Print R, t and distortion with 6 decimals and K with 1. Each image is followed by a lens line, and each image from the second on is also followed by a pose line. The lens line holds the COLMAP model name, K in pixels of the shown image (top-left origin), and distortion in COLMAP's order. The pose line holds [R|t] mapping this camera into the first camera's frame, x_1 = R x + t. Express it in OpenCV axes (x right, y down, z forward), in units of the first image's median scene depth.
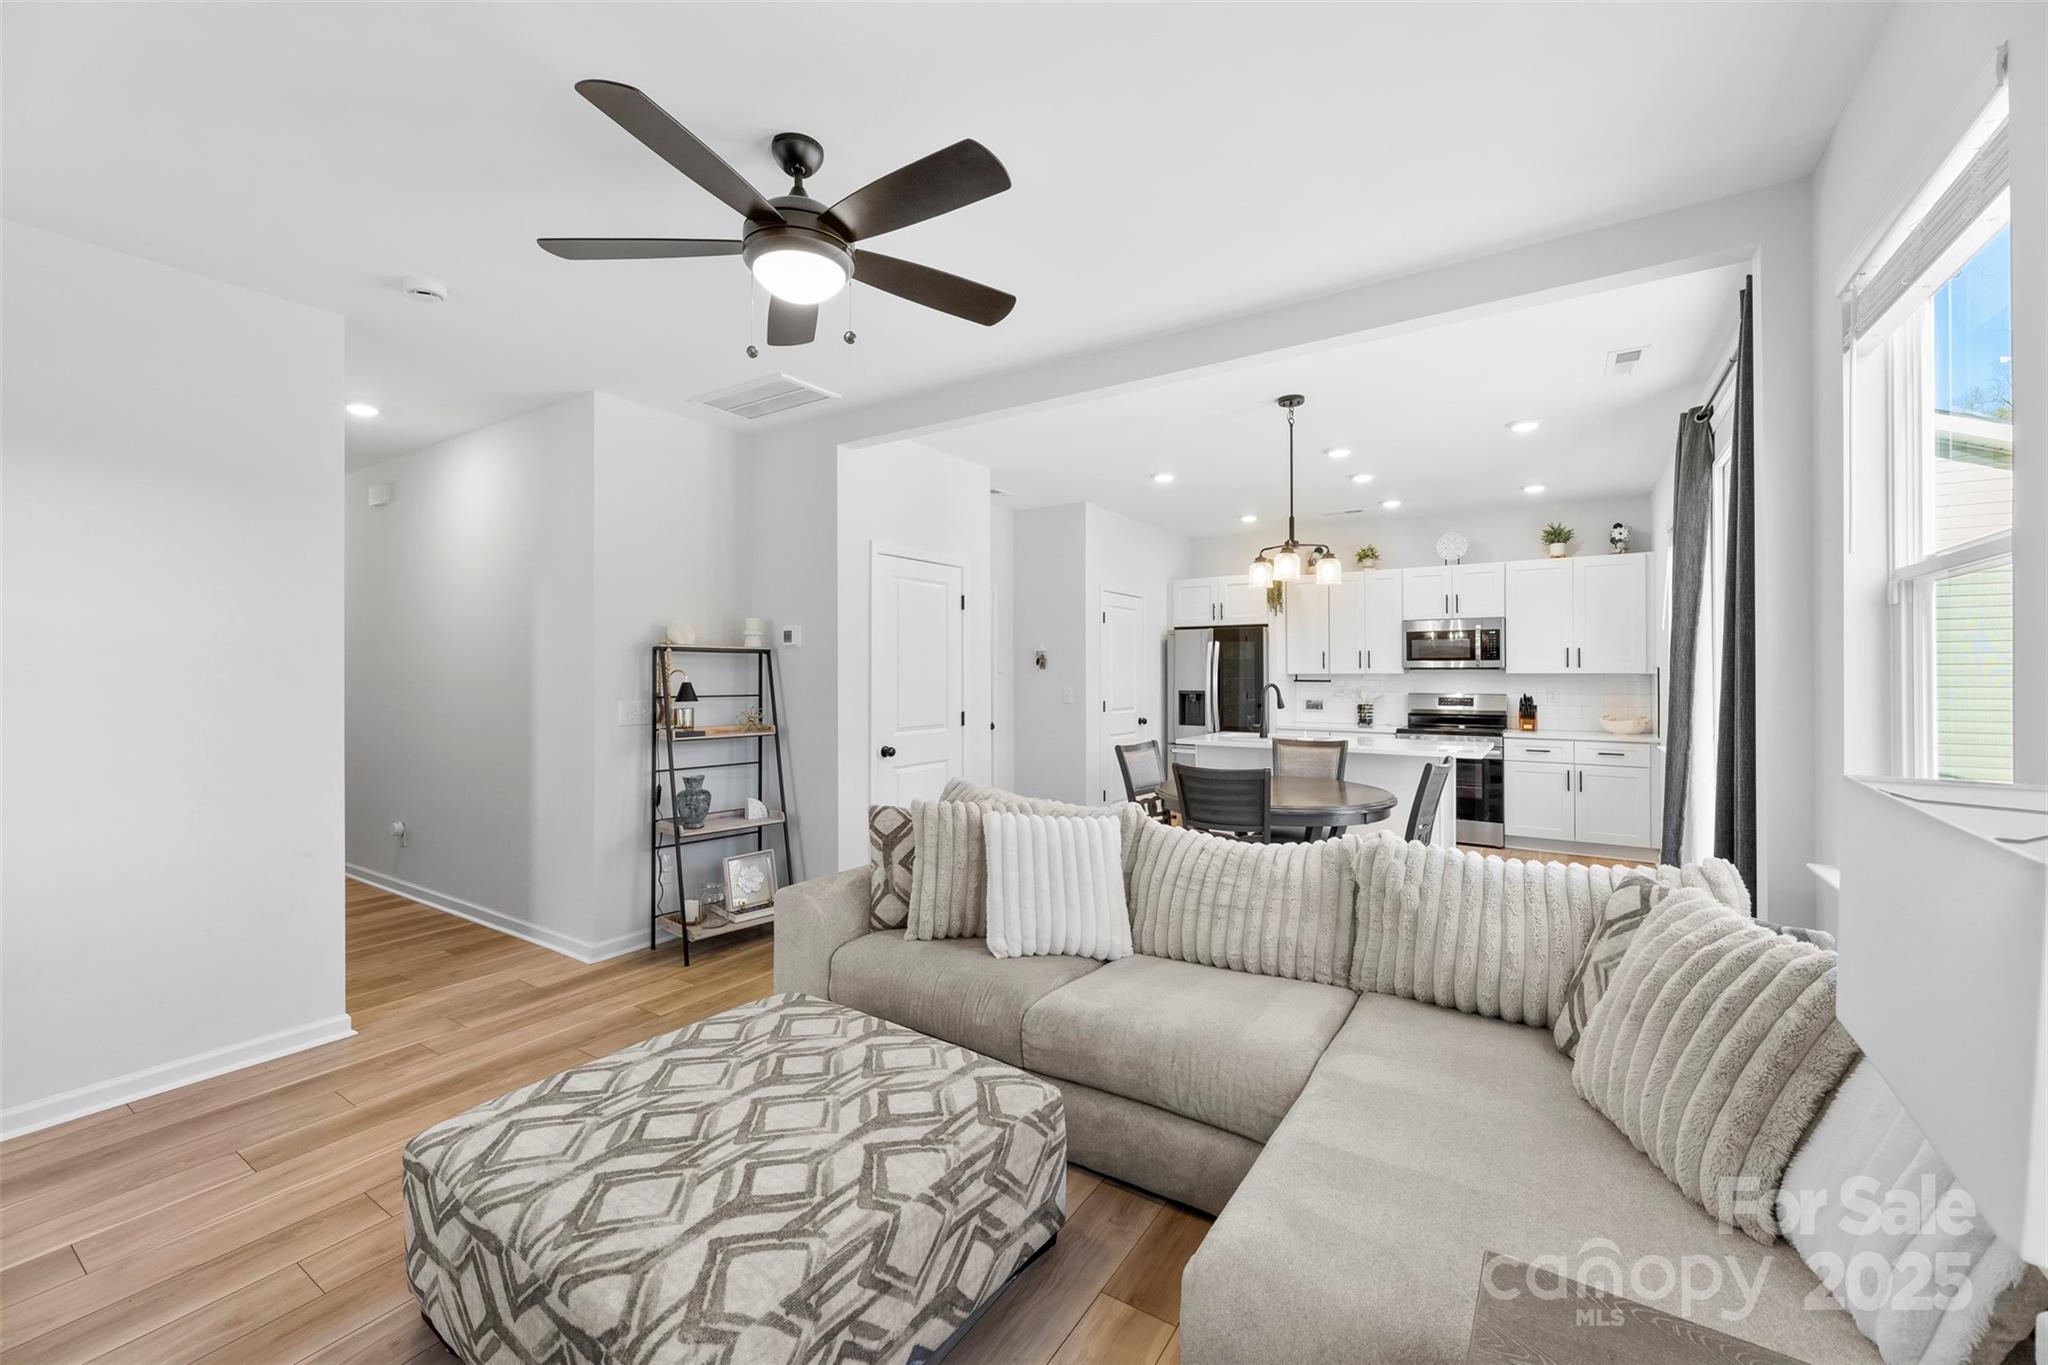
lens RADIAL K [[820.4, 0, 1019.4], [0, 820.4, 668.6], [0, 0, 1]] dist [0.000624, 0.000248]
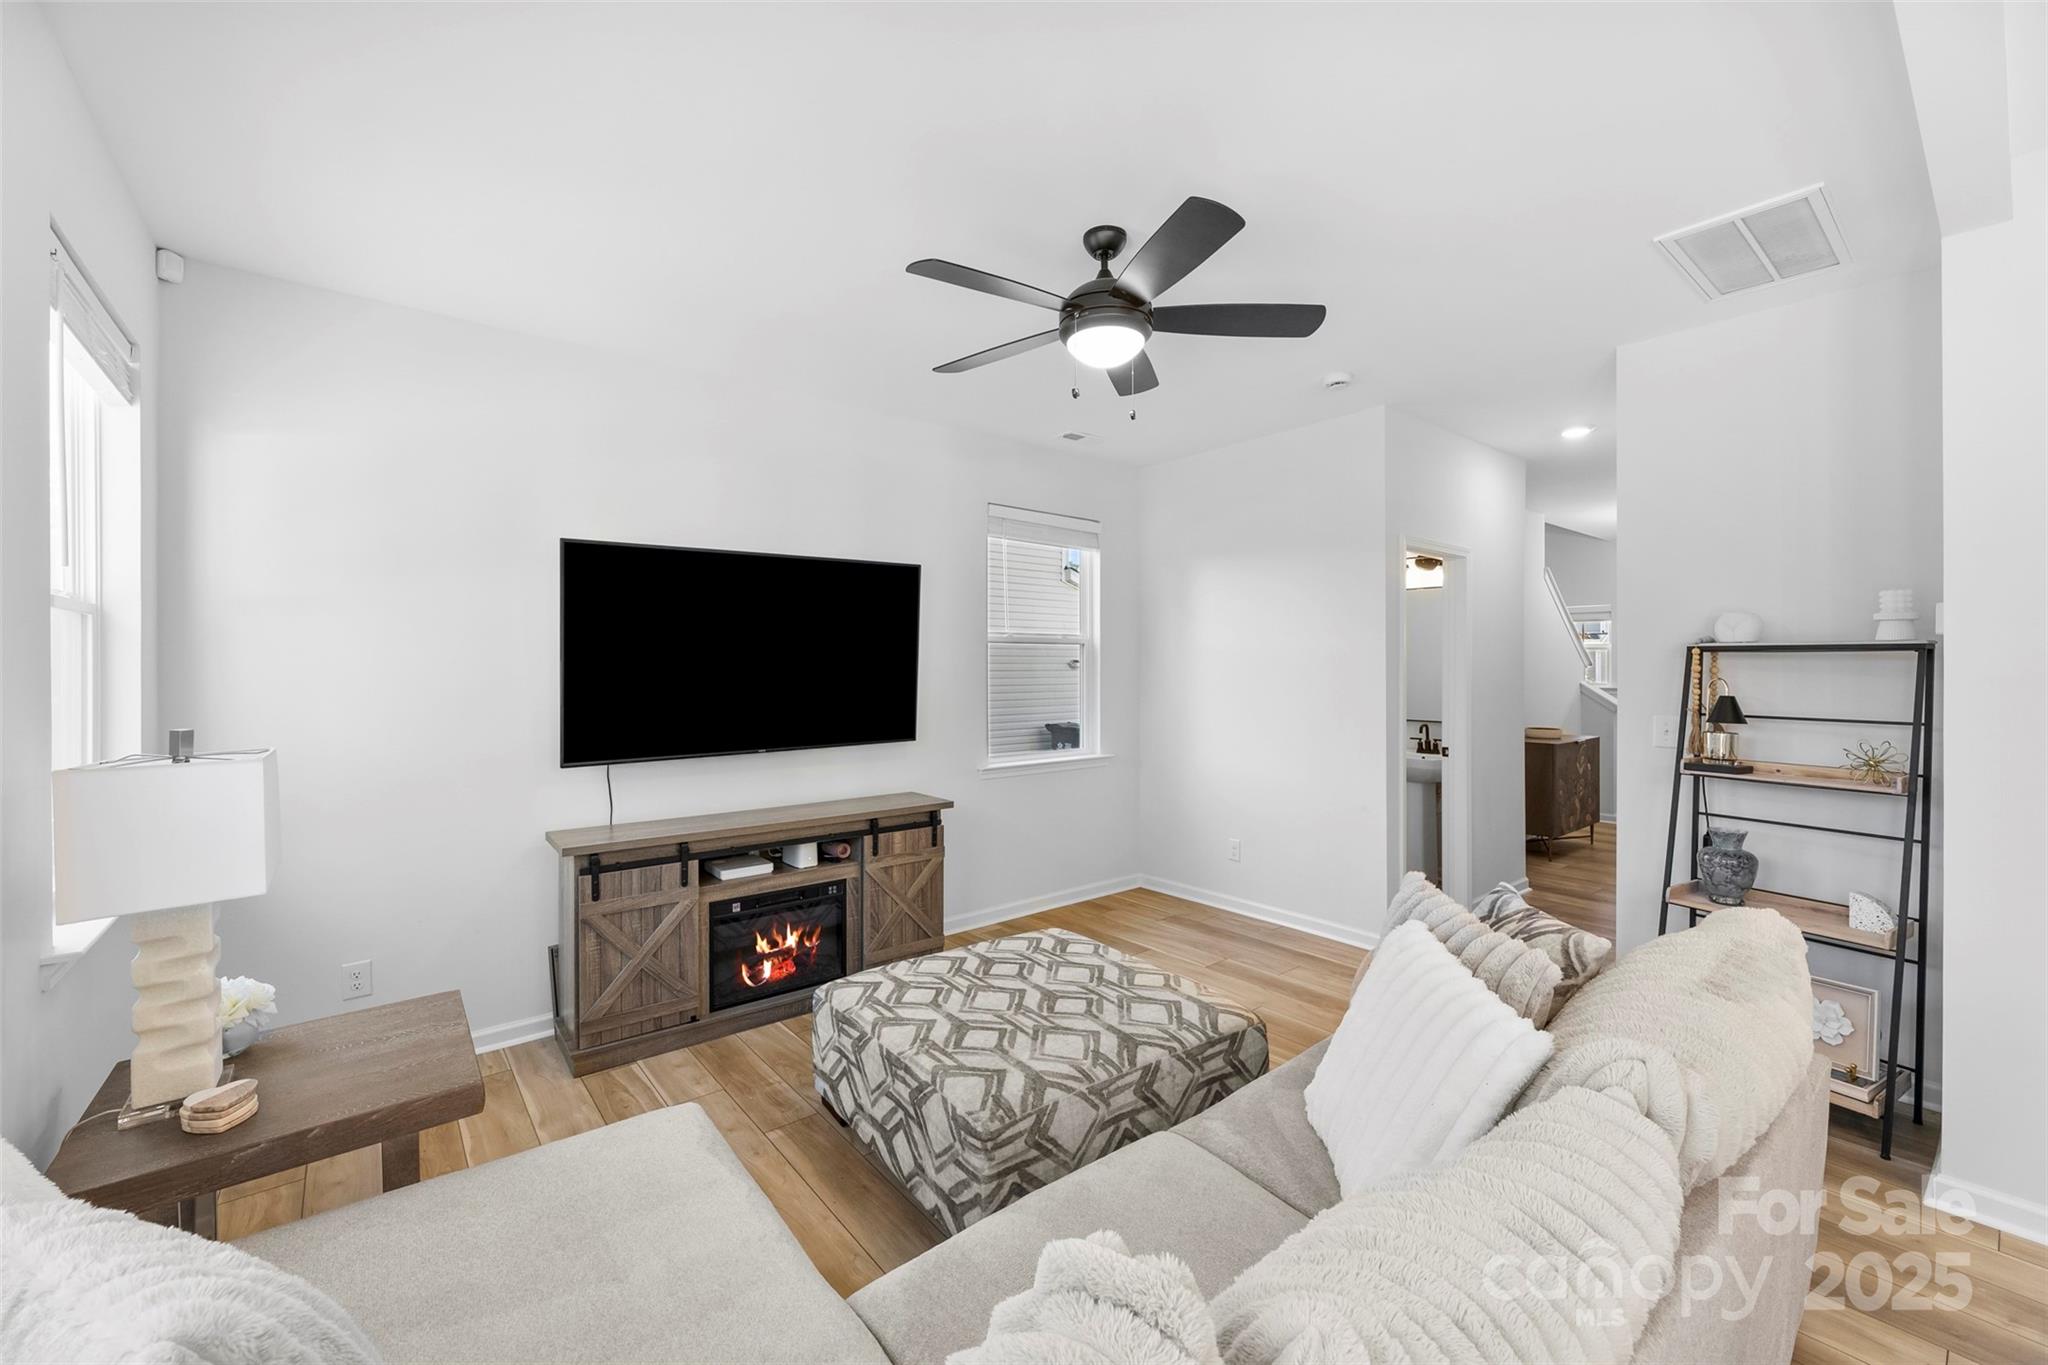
lens RADIAL K [[820.4, 0, 1025.1], [0, 820.4, 667.0], [0, 0, 1]] dist [0.000624, 0.000248]
pose [[-0.300848, 0.005045, -0.953659, 0.286306], [0.006578, 0.999973, 0.003215, -0.008864], [0.953649, -0.005306, -0.300873, 0.403834]]
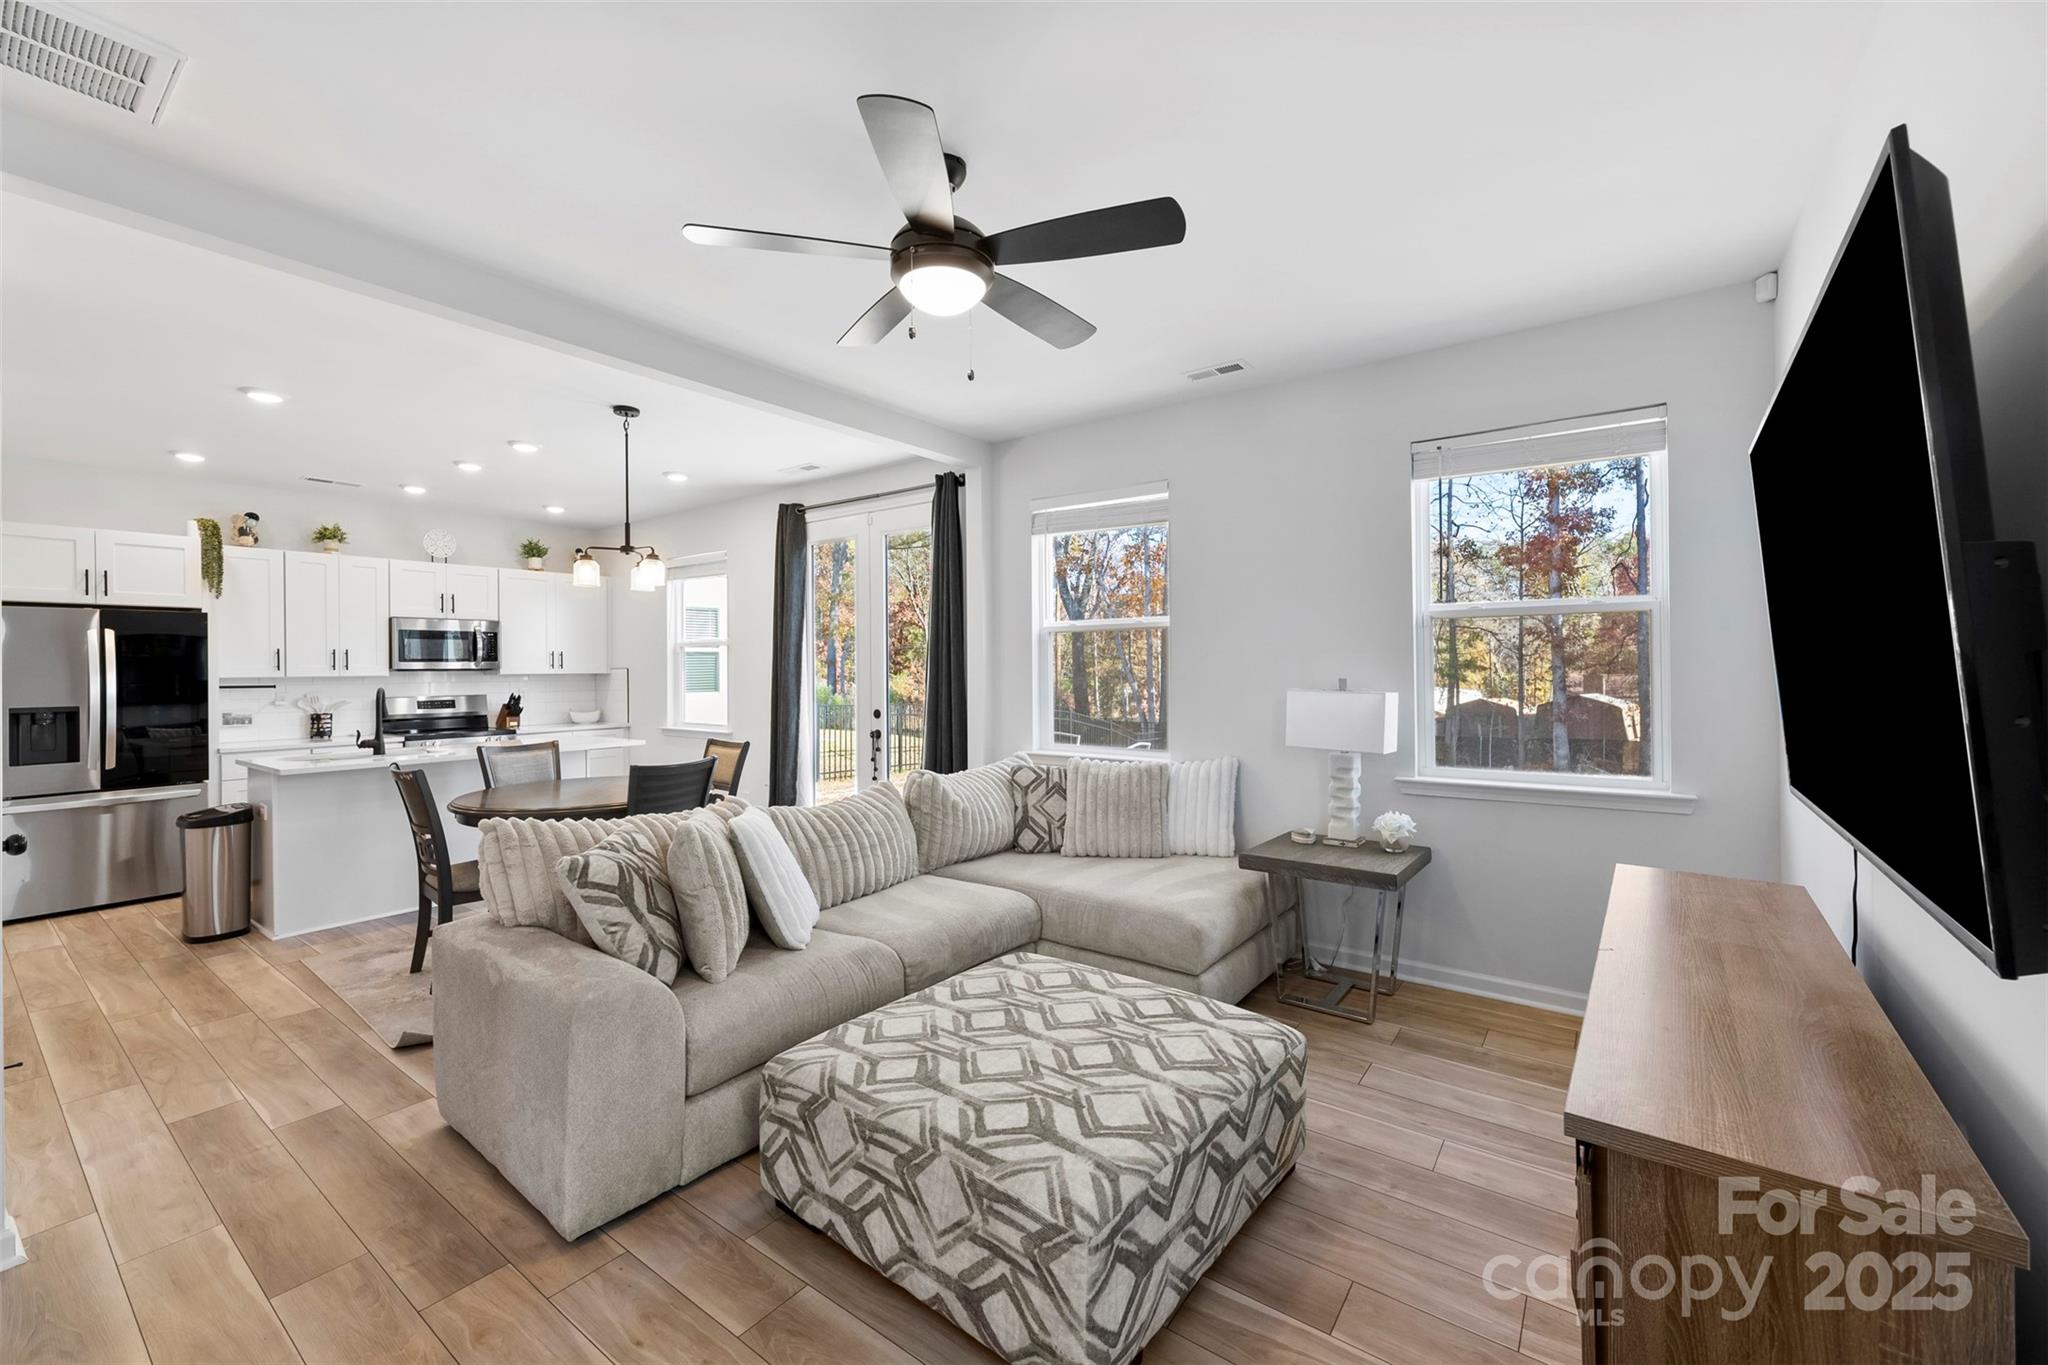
lens RADIAL K [[820.4, 0, 1028.1], [0, 820.4, 669.4], [0, 0, 1]] dist [0.000624, 0.000248]
pose [[0.048678, -0.000555, 0.998814, -0.425289], [0.004315, 0.999991, 0.000345, 0.001978], [-0.998805, 0.004293, 0.048680, 0.274745]]
